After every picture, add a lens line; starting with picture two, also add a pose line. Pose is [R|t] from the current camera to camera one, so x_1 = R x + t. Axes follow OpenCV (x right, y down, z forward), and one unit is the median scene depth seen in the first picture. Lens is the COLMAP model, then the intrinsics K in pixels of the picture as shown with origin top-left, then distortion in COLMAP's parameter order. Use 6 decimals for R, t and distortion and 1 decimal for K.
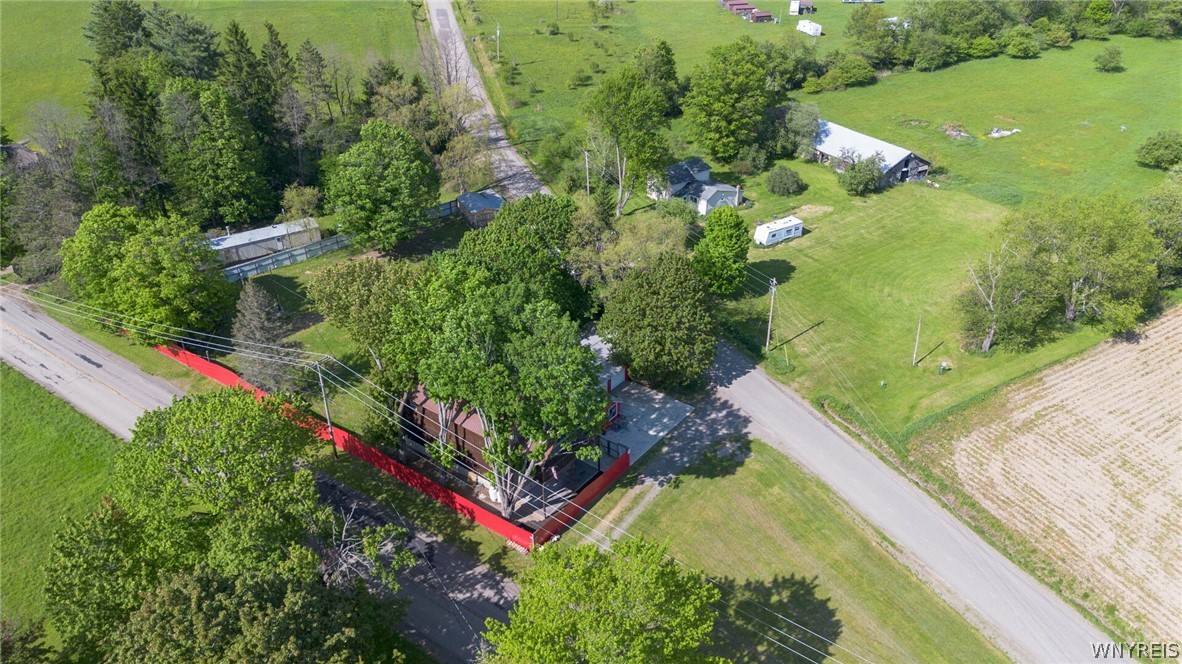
lens RADIAL K [[840.0, 0, 589.3], [0, 840.0, 331.5], [0, 0, 1]] dist [0.056137, -0.053622]
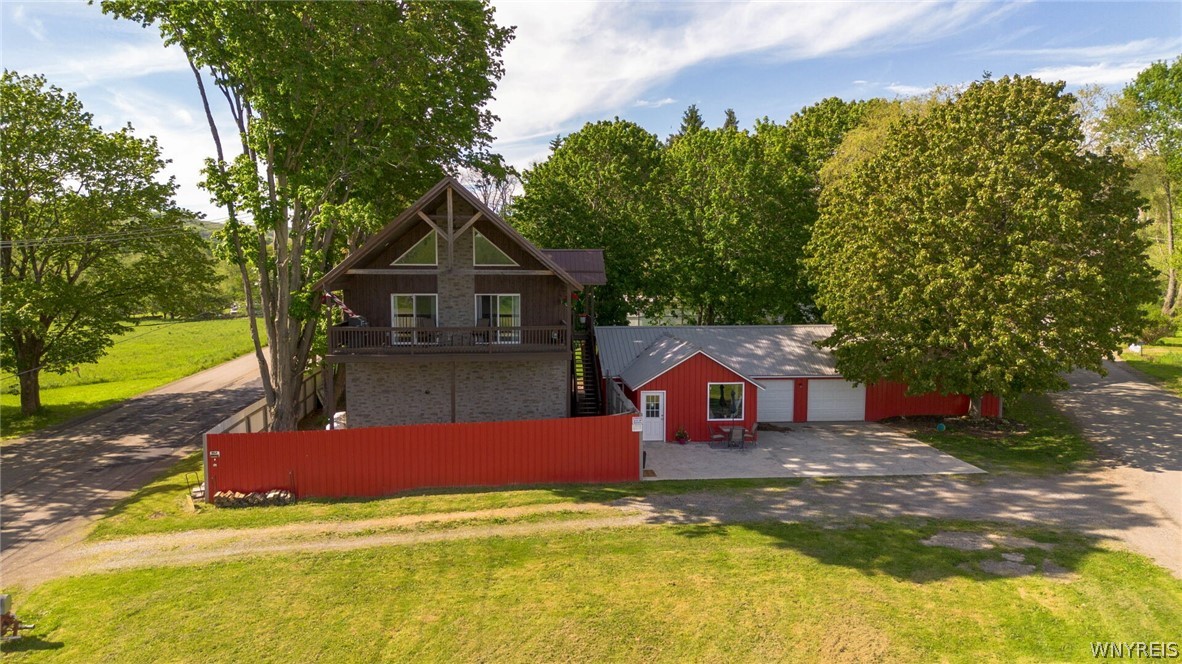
lens RADIAL K [[840.0, 0, 589.2], [0, 840.0, 332.0], [0, 0, 1]] dist [0.056137, -0.053622]
pose [[0.681191, 0.065053, -0.729209, 0.267615], [-0.374559, 0.886782, -0.270784, 0.197303], [0.629034, 0.457587, 0.628434, 0.702819]]
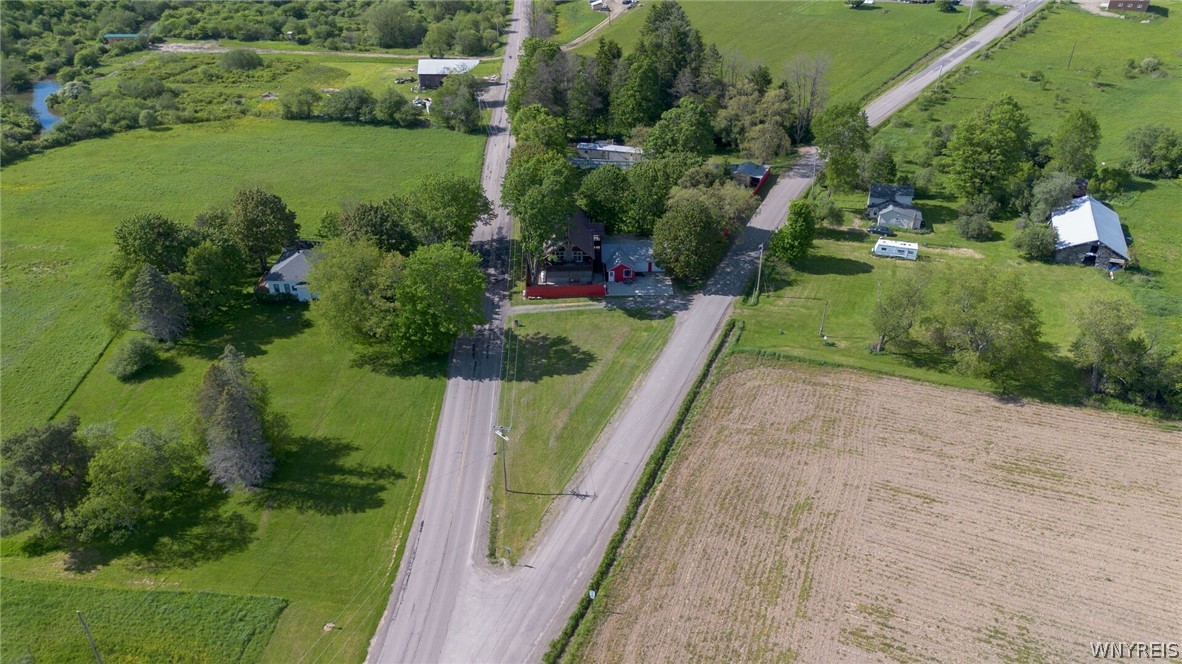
lens RADIAL K [[840.0, 0, 584.8], [0, 840.0, 337.9], [0, 0, 1]] dist [0.056137, -0.053622]
pose [[0.622068, 0.403241, -0.671140, 1.208541], [-0.394124, 0.901931, 0.176600, -0.056172], [0.676534, 0.154655, 0.719989, -0.305111]]
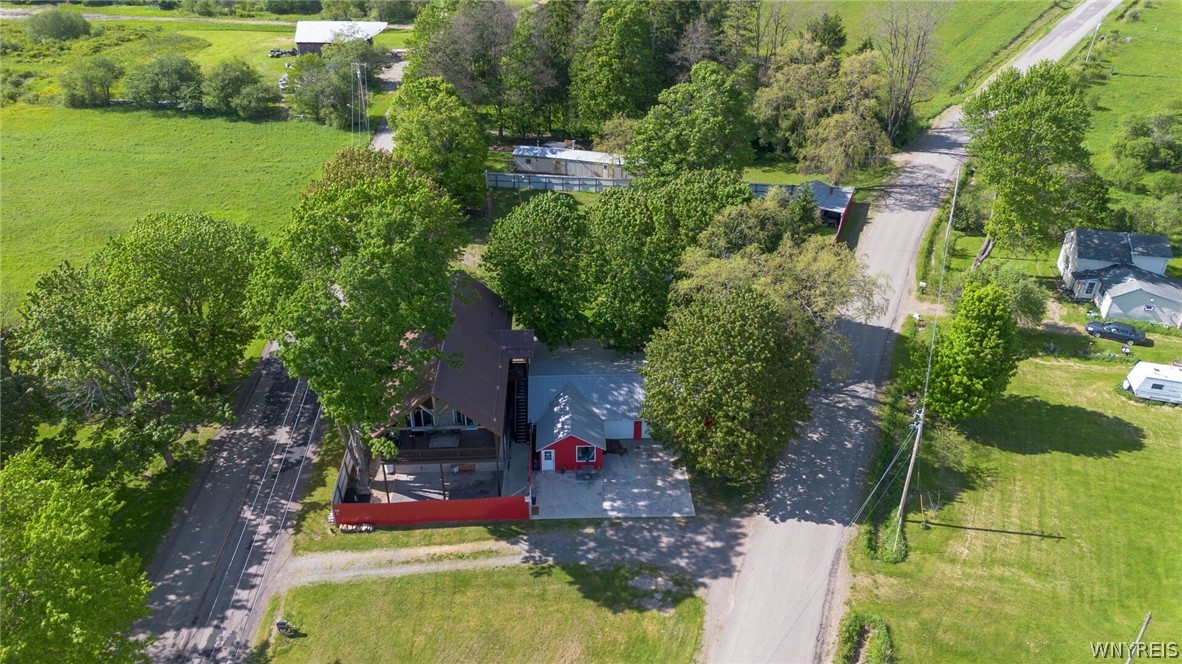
lens RADIAL K [[840.0, 0, 586.5], [0, 840.0, 332.2], [0, 0, 1]] dist [0.056137, -0.053622]
pose [[0.632964, 0.399078, -0.663395, 0.484857], [-0.394331, 0.903604, 0.167338, -0.128444], [0.666227, 0.155678, 0.729318, 0.436663]]
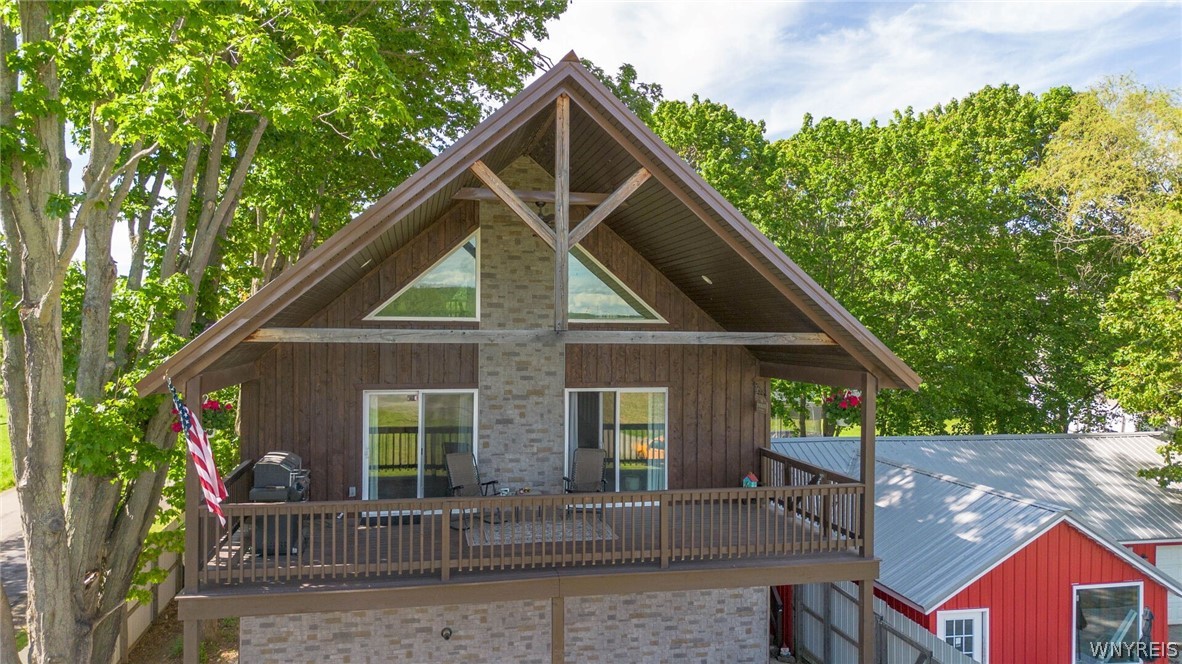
lens RADIAL K [[840.0, 0, 581.7], [0, 840.0, 325.4], [0, 0, 1]] dist [0.056137, -0.053622]
pose [[0.750176, 0.005574, -0.661215, 0.062911], [-0.343266, 0.857950, -0.382217, 0.148247], [0.565159, 0.513702, 0.645527, 0.793331]]
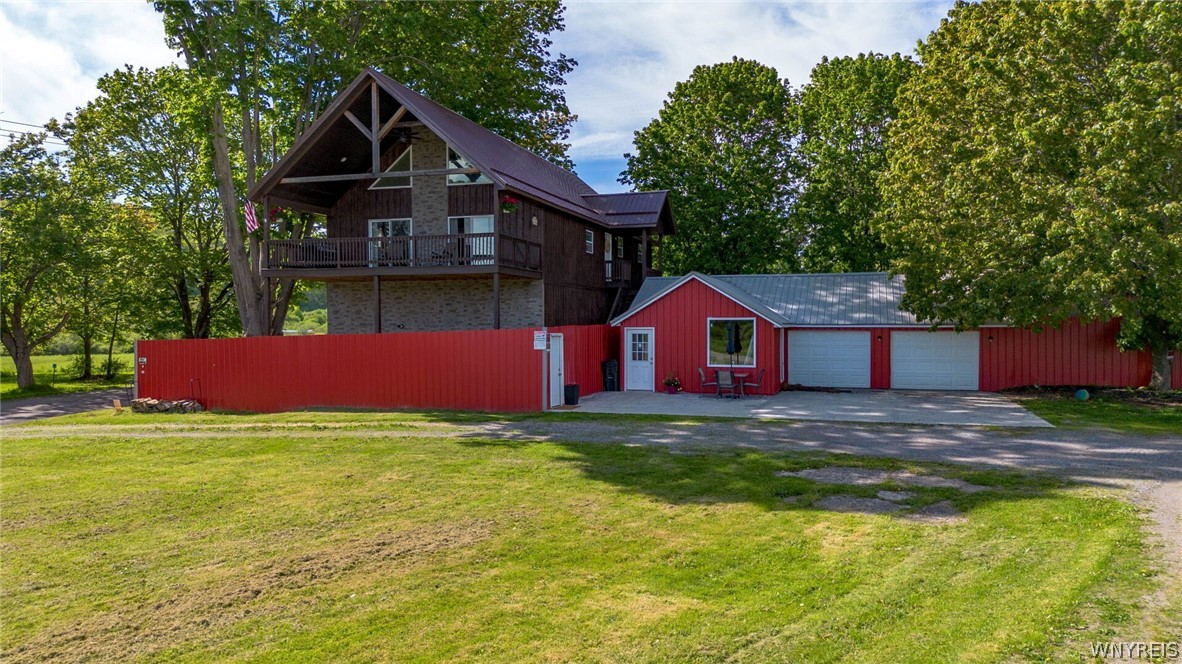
lens RADIAL K [[840.0, 0, 594.3], [0, 840.0, 336.6], [0, 0, 1]] dist [0.056137, -0.053622]
pose [[0.328145, 0.016872, -0.944477, 0.298786], [-0.478537, 0.865020, -0.150809, 0.164017], [0.814447, 0.501454, 0.291926, 0.873203]]
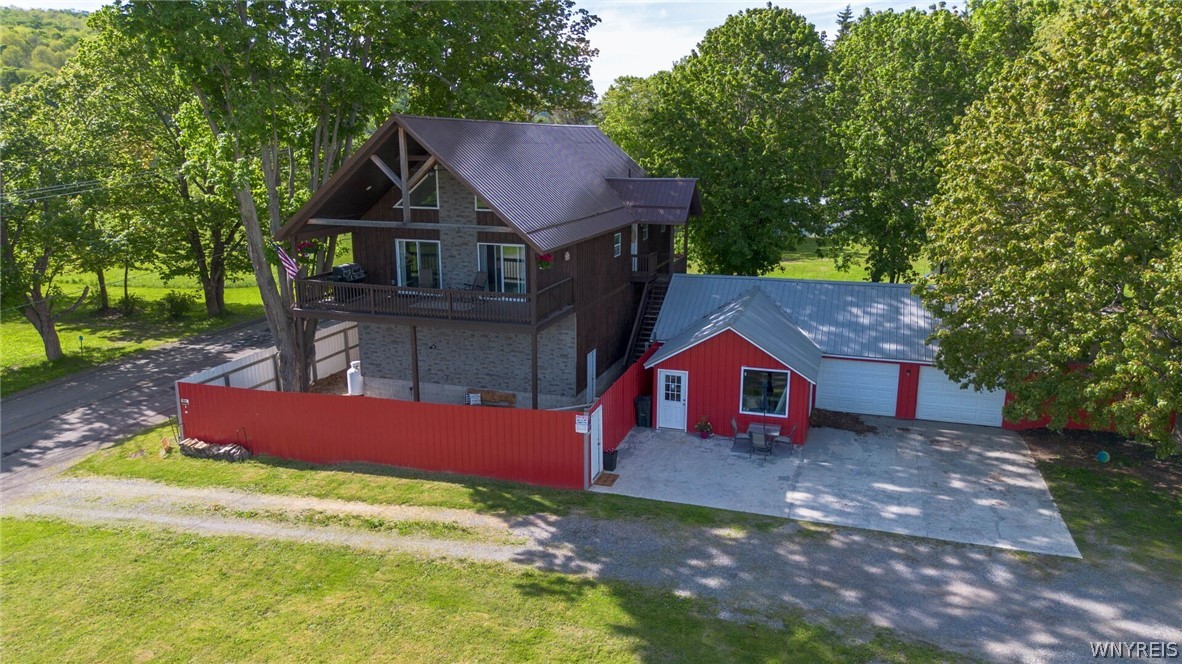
lens RADIAL K [[840.0, 0, 595.0], [0, 840.0, 336.0], [0, 0, 1]] dist [0.056137, -0.053622]
pose [[0.332500, 0.220939, -0.916859, 0.286256], [-0.480329, 0.876309, 0.036976, 0.096650], [0.811621, 0.428099, 0.397496, 0.821131]]
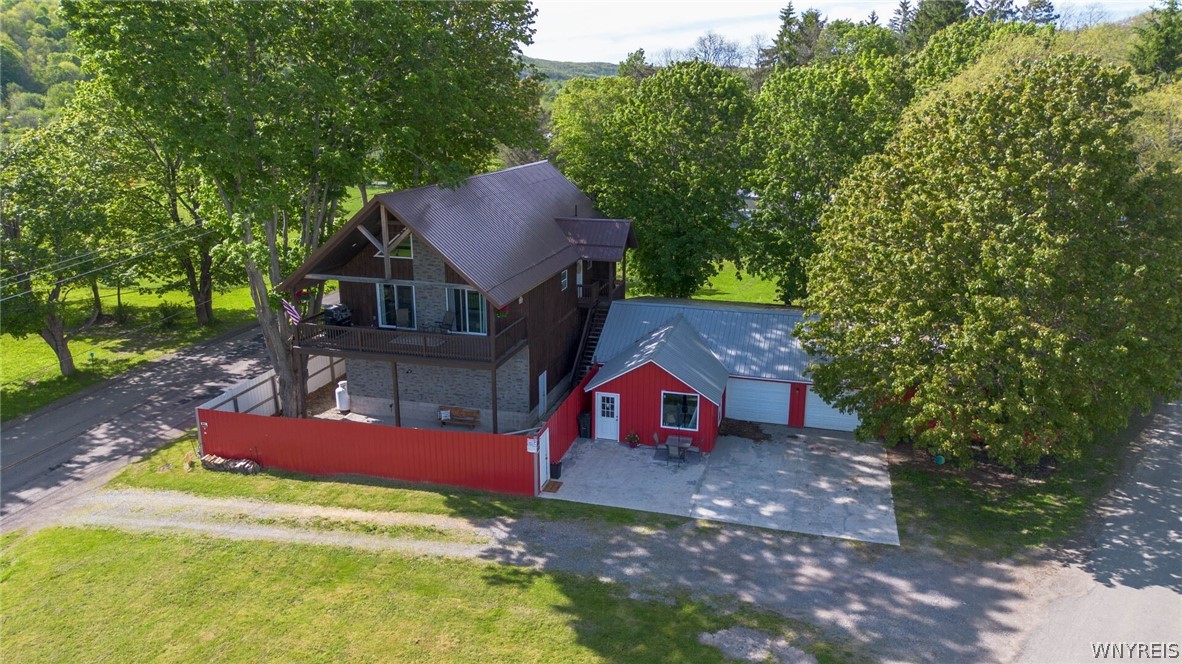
lens RADIAL K [[840.0, 0, 596.0], [0, 840.0, 336.2], [0, 0, 1]] dist [0.056137, -0.053622]
pose [[0.374596, 0.261278, -0.889613, 0.346963], [-0.473905, 0.878630, 0.058501, 0.061947], [0.796926, 0.399678, 0.452952, 0.784709]]
